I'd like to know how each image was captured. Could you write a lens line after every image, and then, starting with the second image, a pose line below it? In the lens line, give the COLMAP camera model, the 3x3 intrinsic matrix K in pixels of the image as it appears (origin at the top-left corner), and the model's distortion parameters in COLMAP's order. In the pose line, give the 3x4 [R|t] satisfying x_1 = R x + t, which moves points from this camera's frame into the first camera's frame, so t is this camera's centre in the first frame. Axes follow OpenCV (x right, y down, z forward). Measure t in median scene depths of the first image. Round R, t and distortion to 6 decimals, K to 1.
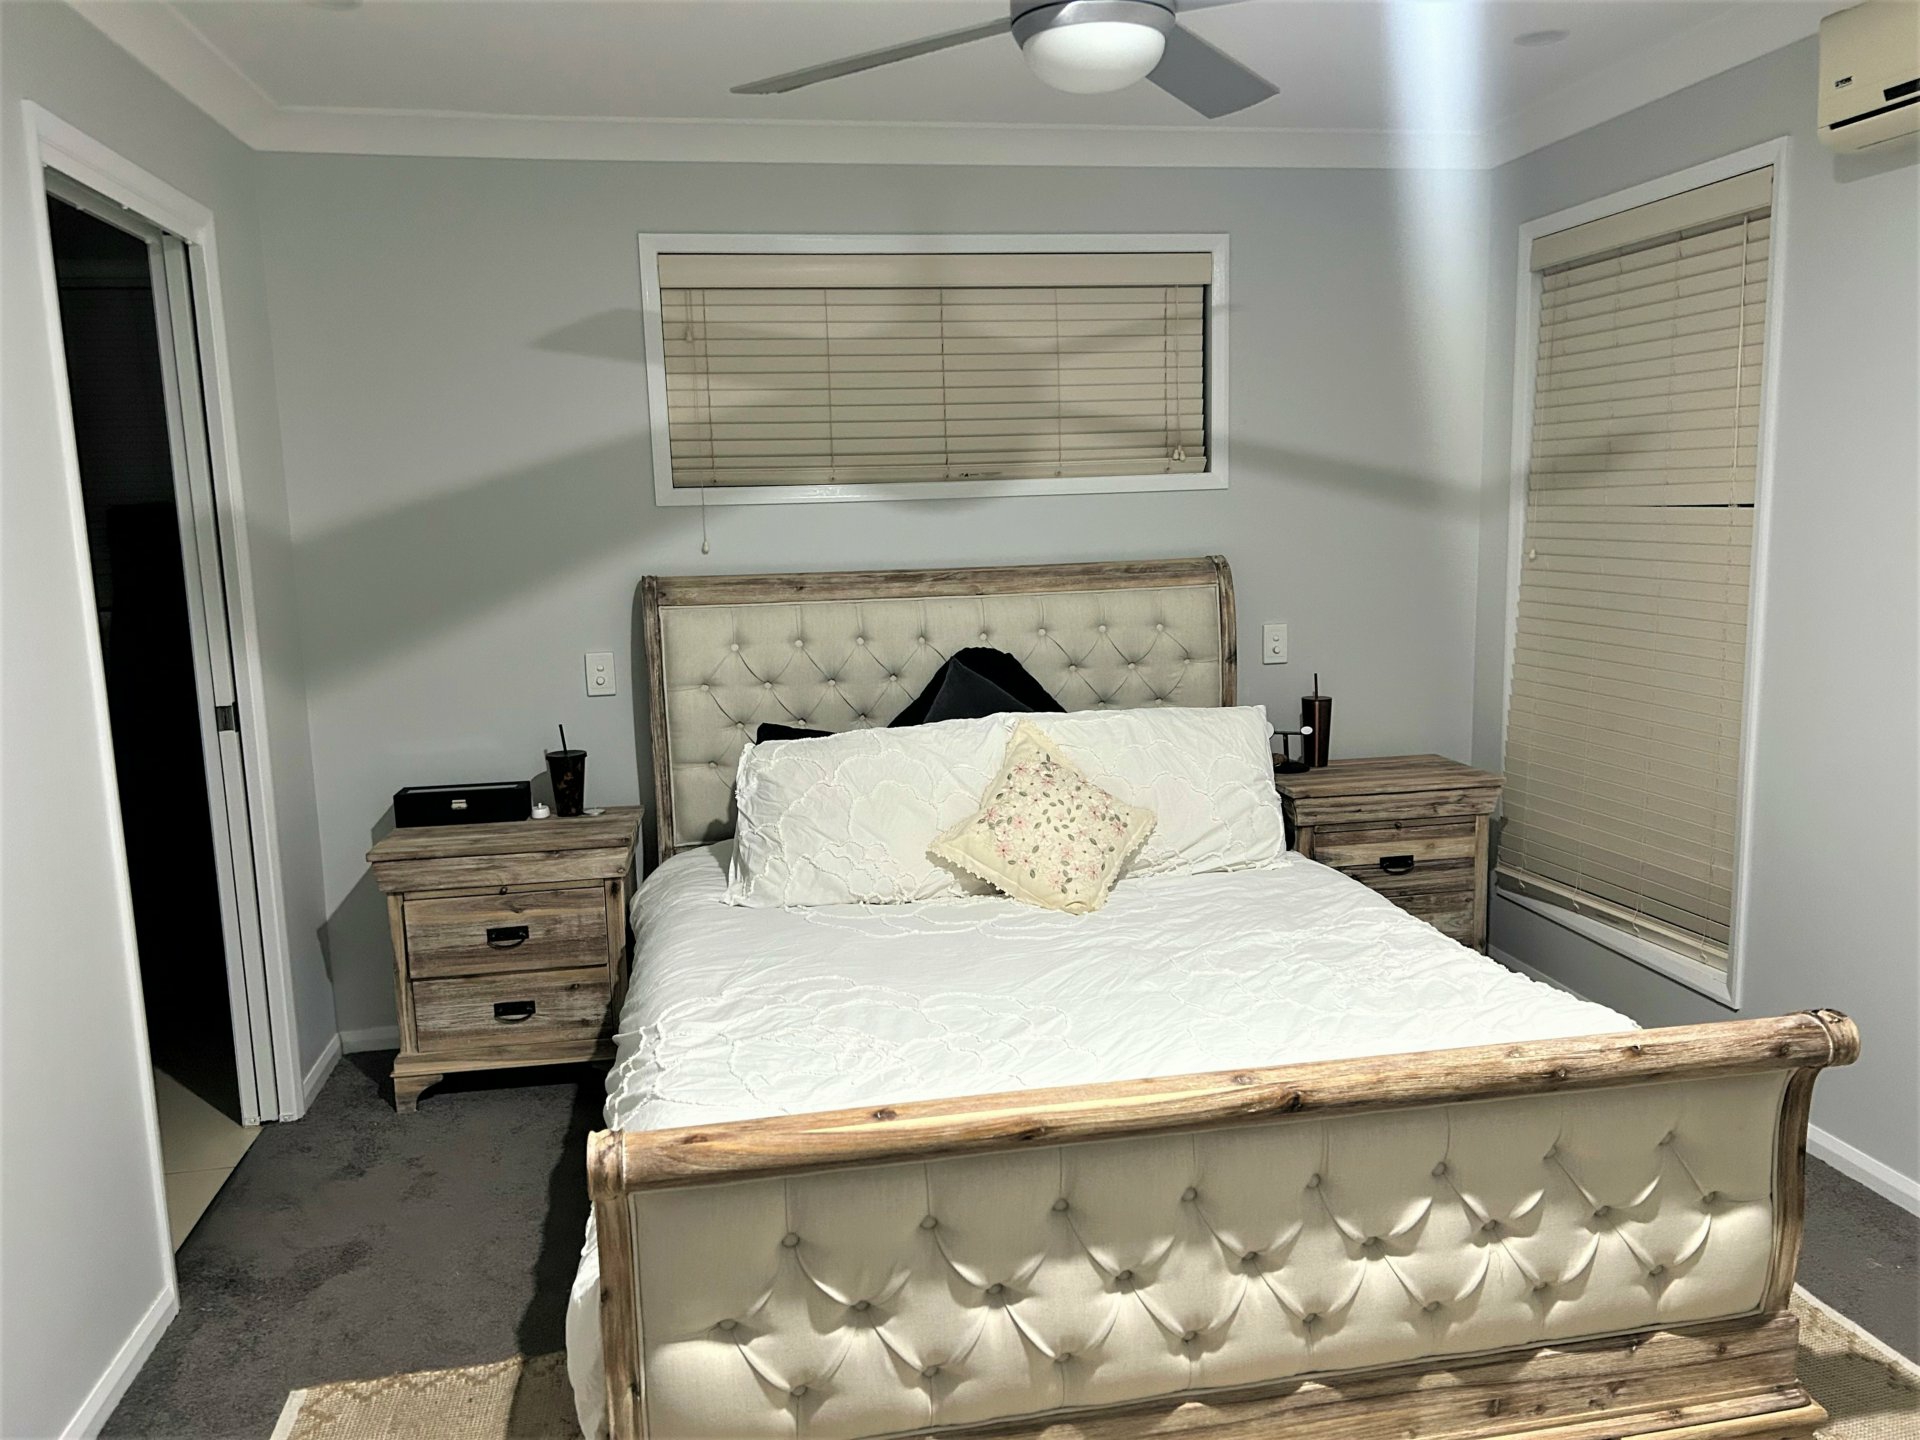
lens RADIAL K [[1443.7, 0, 959.5], [0, 1443.7, 782.2], [0, 0, 1]] dist [0.098134, -0.132246]
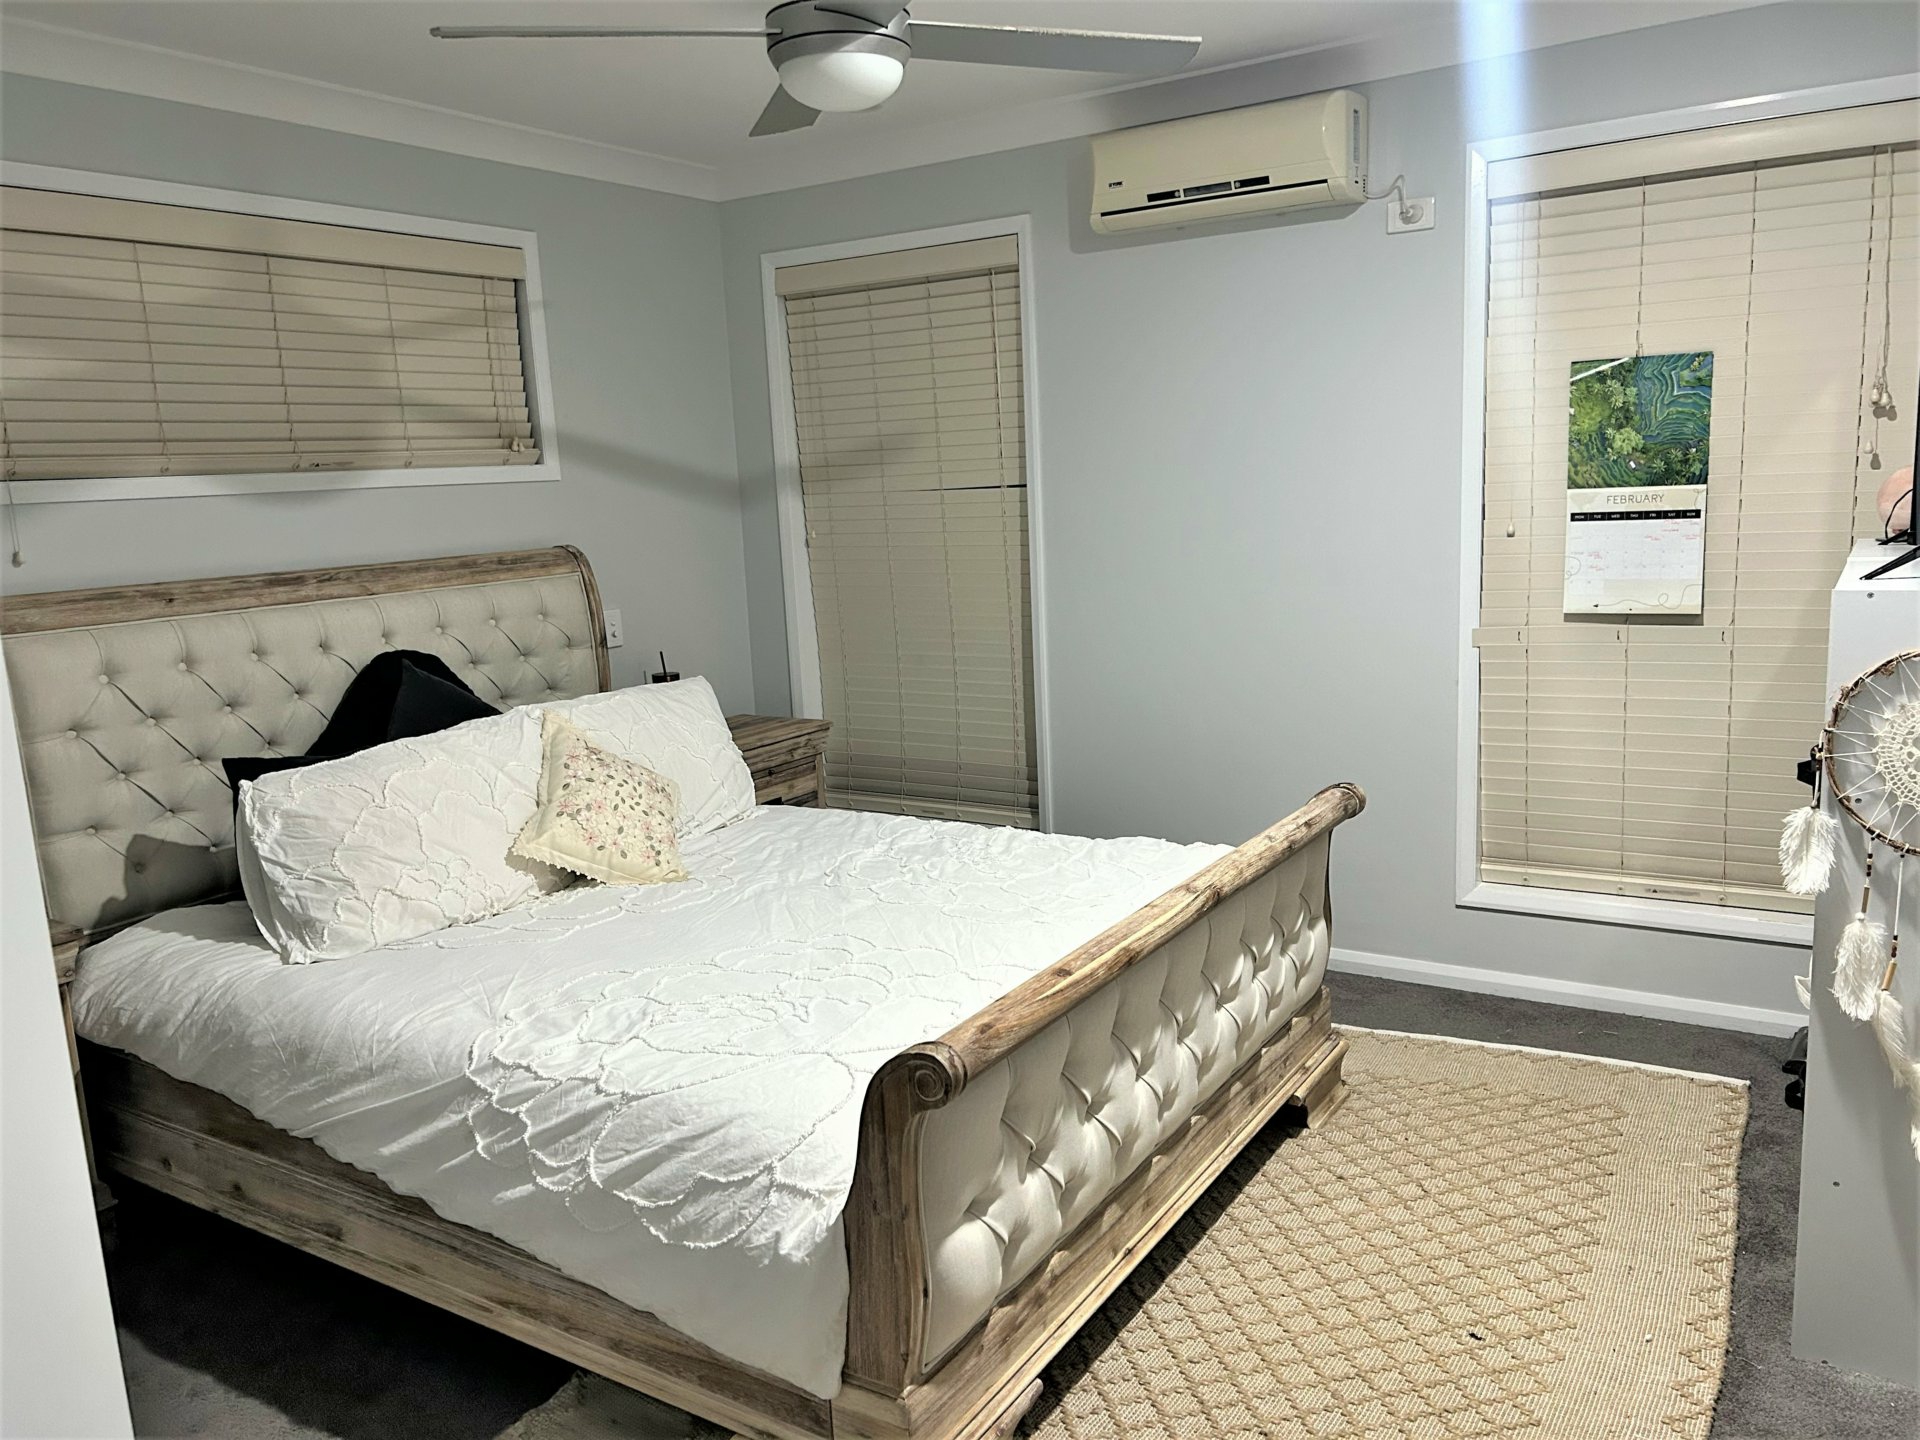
lens RADIAL K [[1474.3, 0, 960.7], [0, 1474.3, 765.5], [0, 0, 1]] dist [0.138937, -0.174624]
pose [[0.675940, -0.151316, 0.721255, -0.442350], [0.170349, 0.984270, 0.046849, -0.005133], [-0.716998, 0.091197, 0.691084, 0.091435]]
